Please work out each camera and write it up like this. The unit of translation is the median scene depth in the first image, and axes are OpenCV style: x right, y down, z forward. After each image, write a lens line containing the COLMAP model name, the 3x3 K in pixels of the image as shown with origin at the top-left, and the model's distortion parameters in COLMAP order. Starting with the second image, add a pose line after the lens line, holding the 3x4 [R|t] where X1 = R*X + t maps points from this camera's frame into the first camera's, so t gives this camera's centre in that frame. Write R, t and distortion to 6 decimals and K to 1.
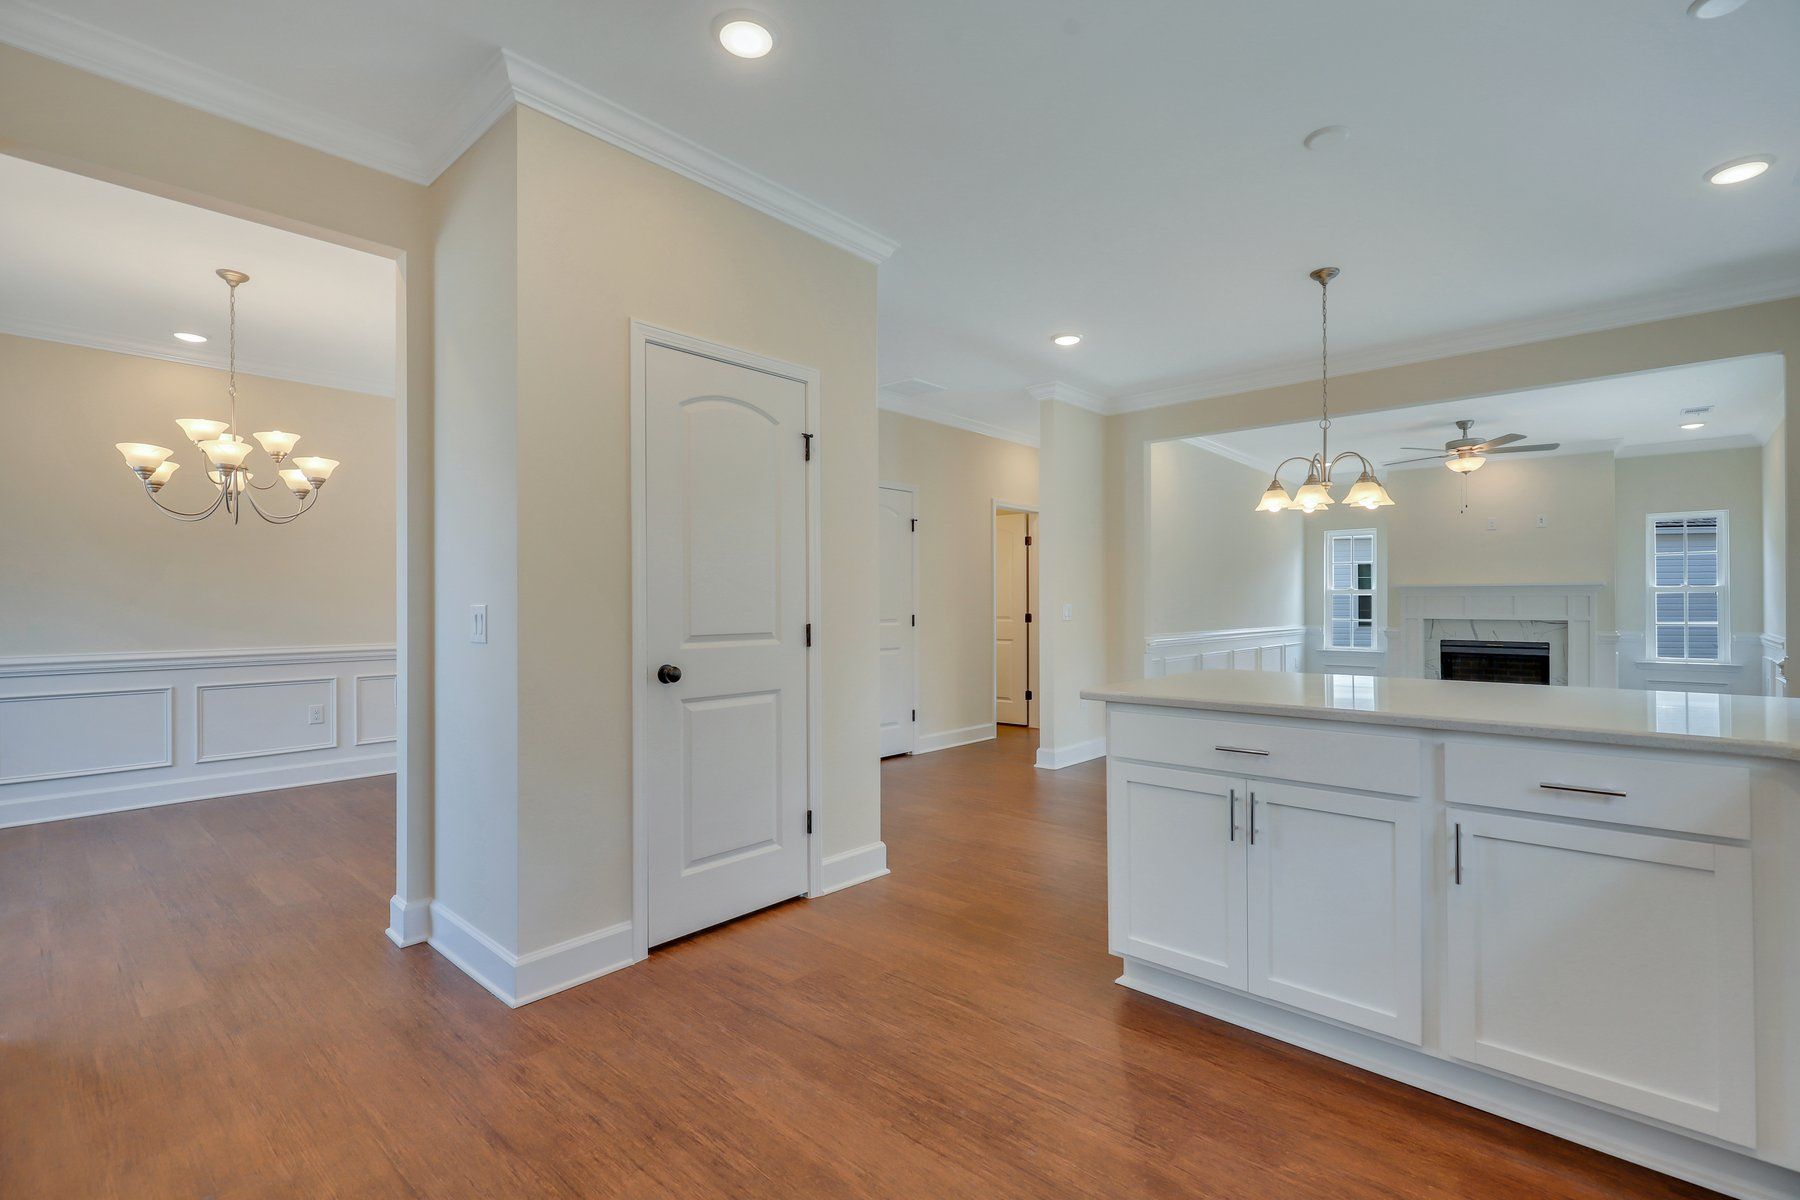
lens RADIAL K [[812.1, 0, 902.2], [0, 812.1, 609.6], [0, 0, 1]] dist [-0.001410, -0.000029]
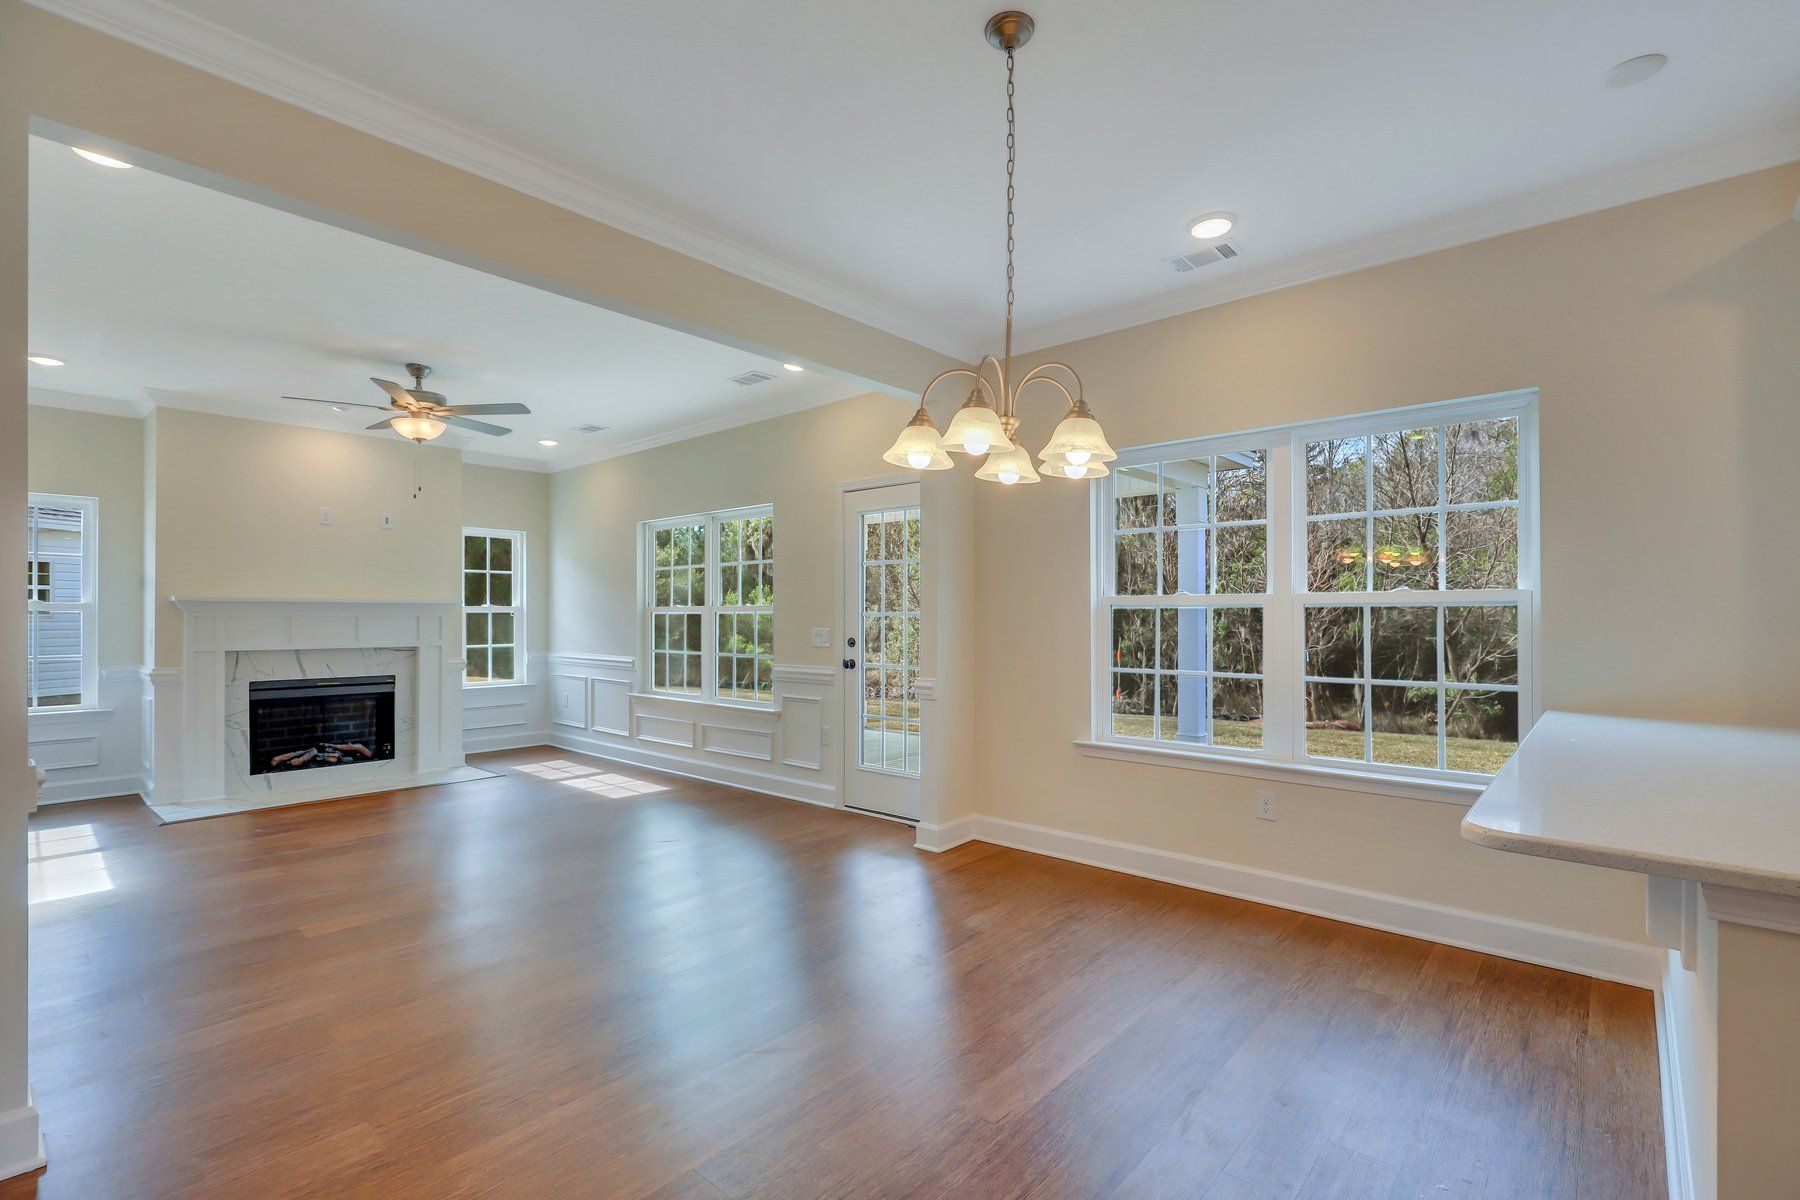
lens RADIAL K [[812.1, 0, 902.2], [0, 812.1, 609.6], [0, 0, 1]] dist [-0.001410, -0.000029]
pose [[-0.017065, 0.011649, 0.999787, -0.005529], [0.006393, 0.999913, -0.011541, -0.011257], [-0.999834, 0.006195, -0.017138, 0.531546]]
